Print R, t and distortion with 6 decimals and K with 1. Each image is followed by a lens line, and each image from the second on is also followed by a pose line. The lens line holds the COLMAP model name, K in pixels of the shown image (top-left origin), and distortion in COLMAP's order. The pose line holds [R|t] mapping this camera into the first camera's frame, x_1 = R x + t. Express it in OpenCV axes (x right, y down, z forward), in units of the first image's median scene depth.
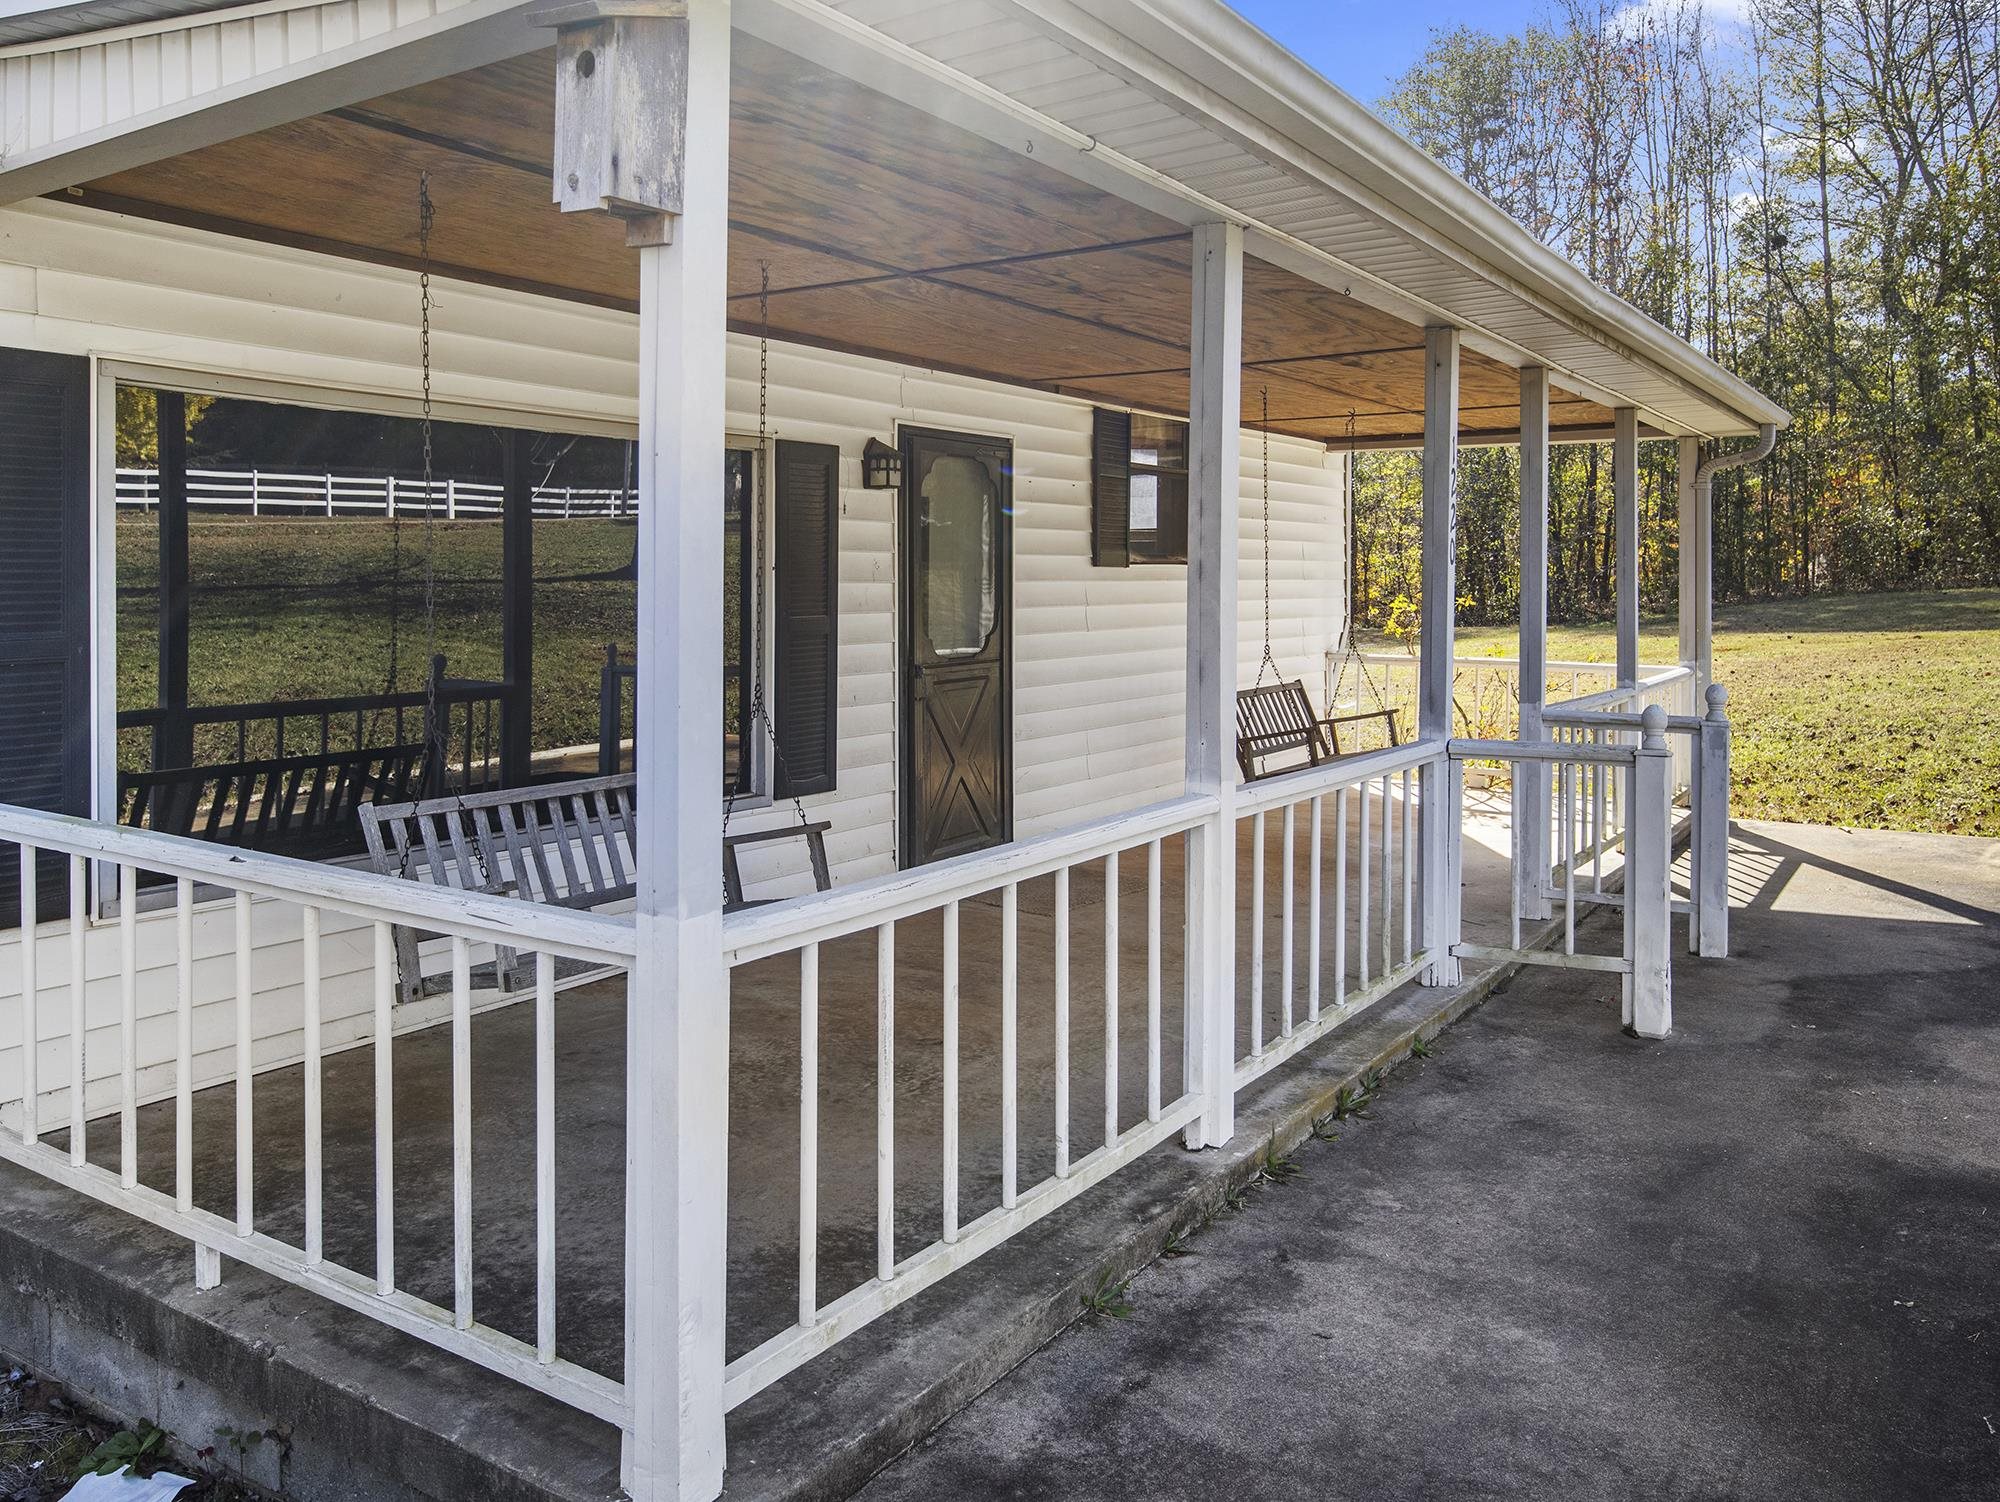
lens RADIAL K [[1553.9, 0, 997.1], [0, 1553.9, 708.1], [0, 0, 1]] dist [-0.023320, 0.027373]
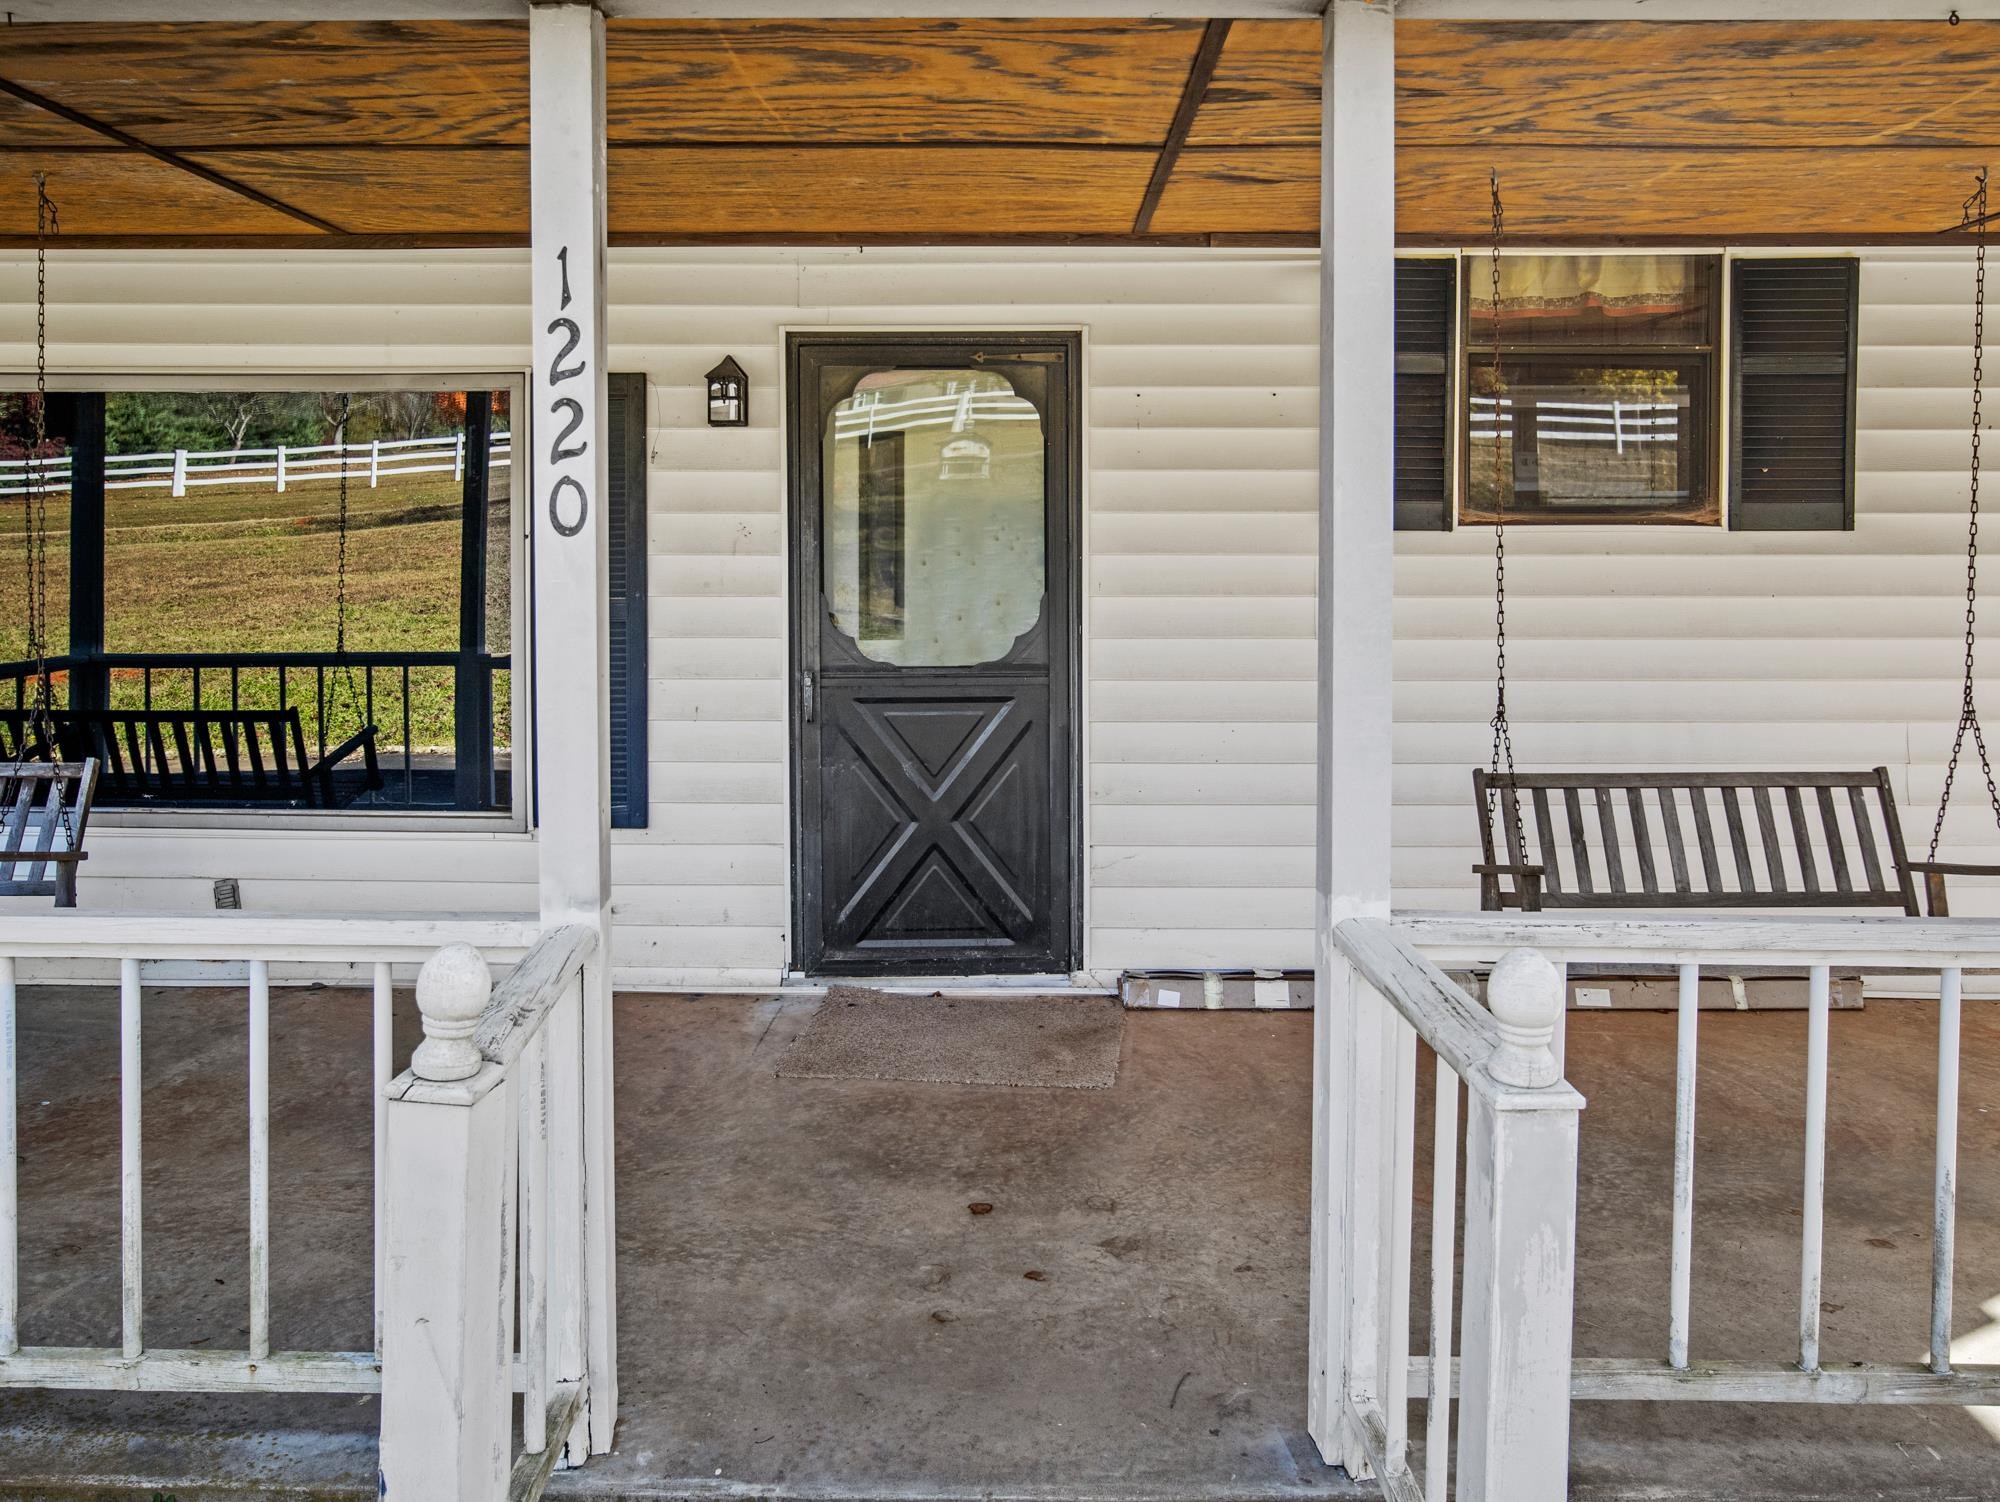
lens RADIAL K [[1553.9, 0, 997.1], [0, 1553.9, 708.1], [0, 0, 1]] dist [-0.023320, 0.027373]
pose [[0.539120, 0.108446, -0.835218, 0.618061], [-0.070386, 0.994008, 0.083630, -0.080619], [0.839283, 0.013701, 0.543522, 0.717074]]
